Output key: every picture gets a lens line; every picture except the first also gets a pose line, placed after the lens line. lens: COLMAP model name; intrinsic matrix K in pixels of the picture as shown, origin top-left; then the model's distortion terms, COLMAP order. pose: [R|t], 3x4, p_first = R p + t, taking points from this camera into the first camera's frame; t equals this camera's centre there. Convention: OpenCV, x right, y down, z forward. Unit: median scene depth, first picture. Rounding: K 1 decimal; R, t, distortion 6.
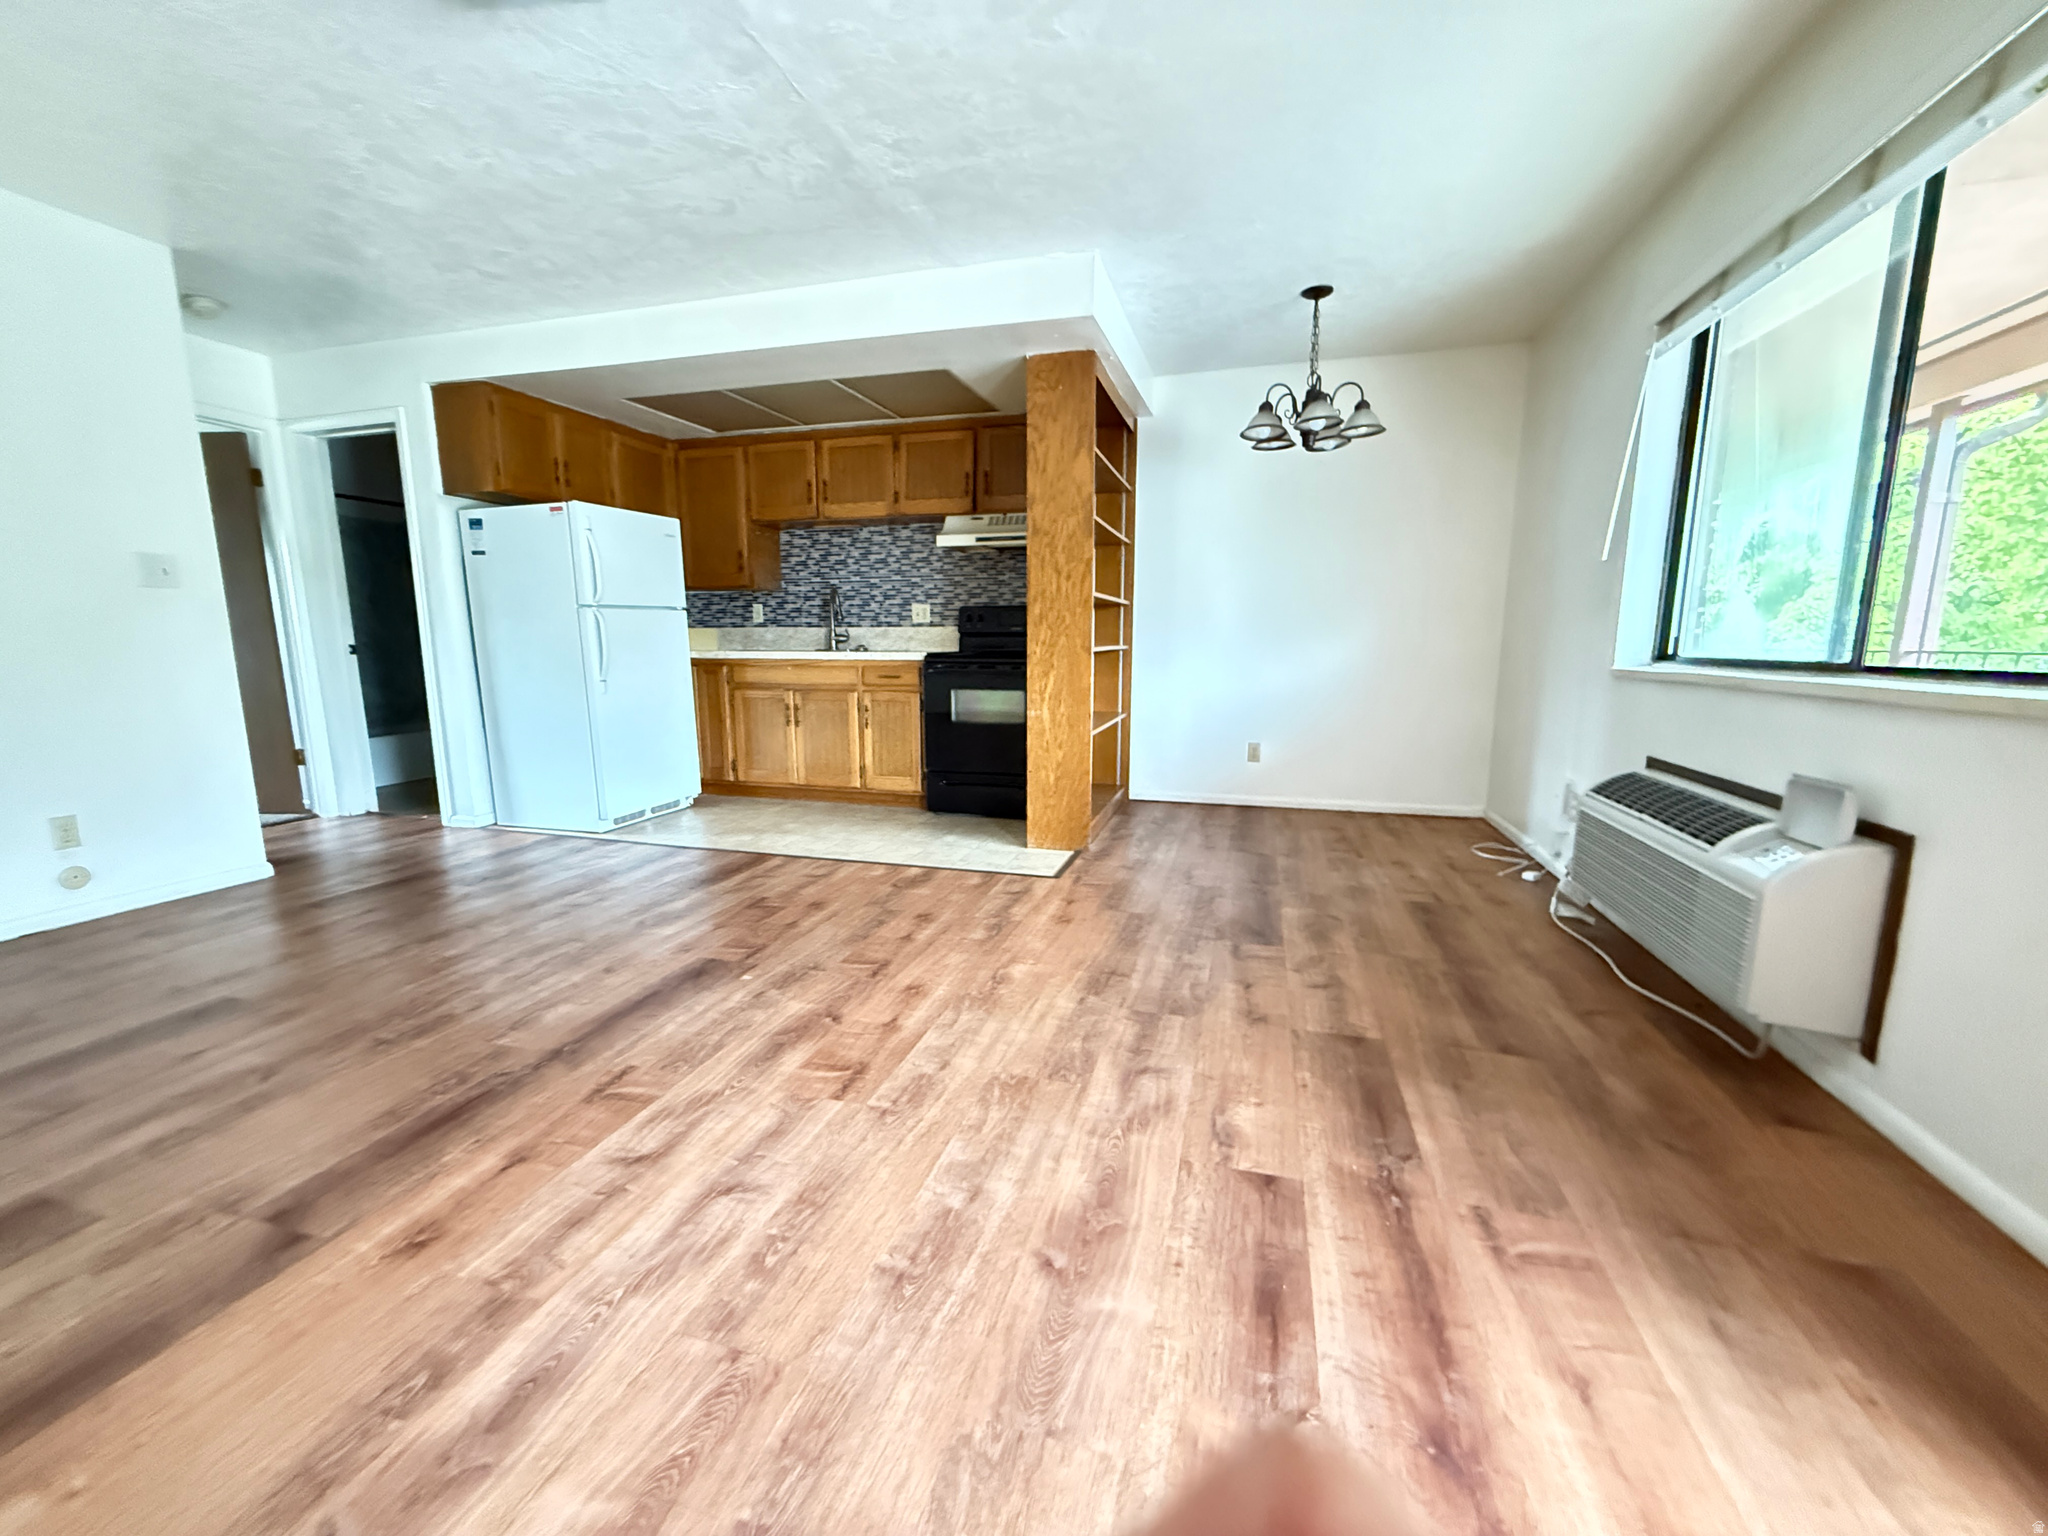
lens RADIAL K [[817.0, 0, 1027.4], [0, 817.0, 773.6], [0, 0, 1]] dist [-0.000227, -0.000006]
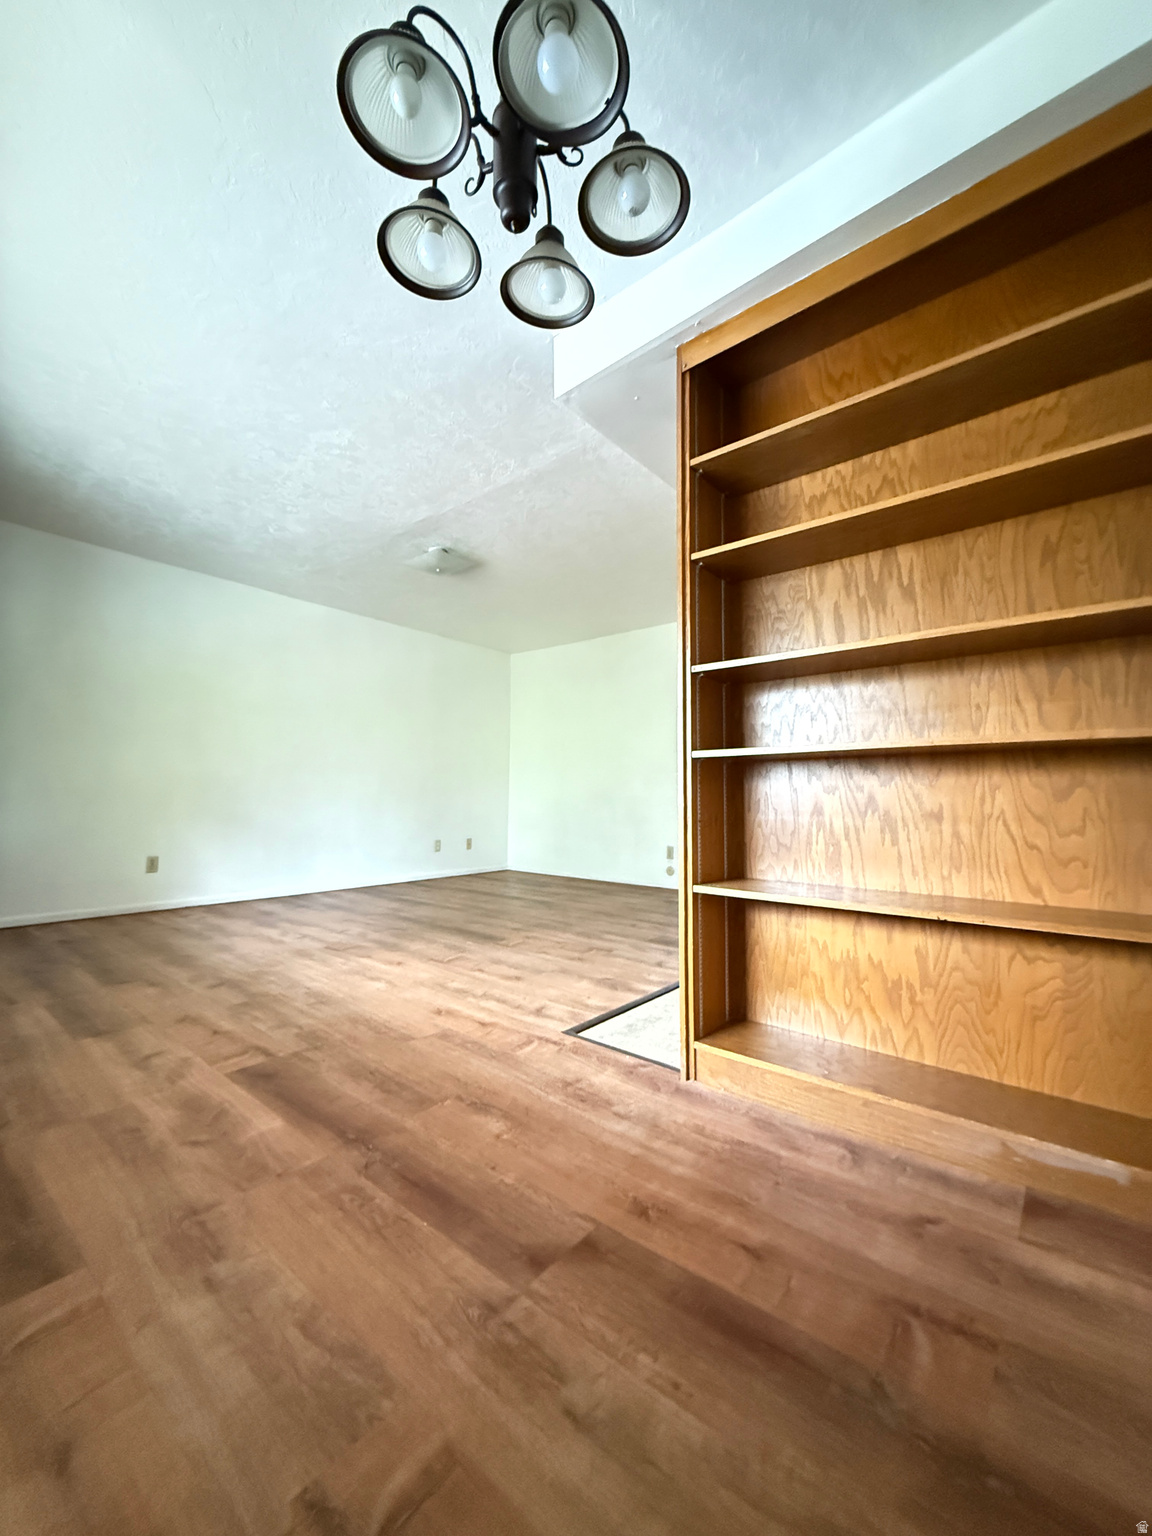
lens RADIAL K [[612.7, 0, 575.7], [0, 612.7, 766.6], [0, 0, 1]] dist [-0.000227, -0.000006]
pose [[-0.411731, -0.050402, -0.909911, 0.770092], [-0.151511, 0.988359, 0.013810, -0.187684], [0.898622, 0.143548, -0.414574, 1.551562]]
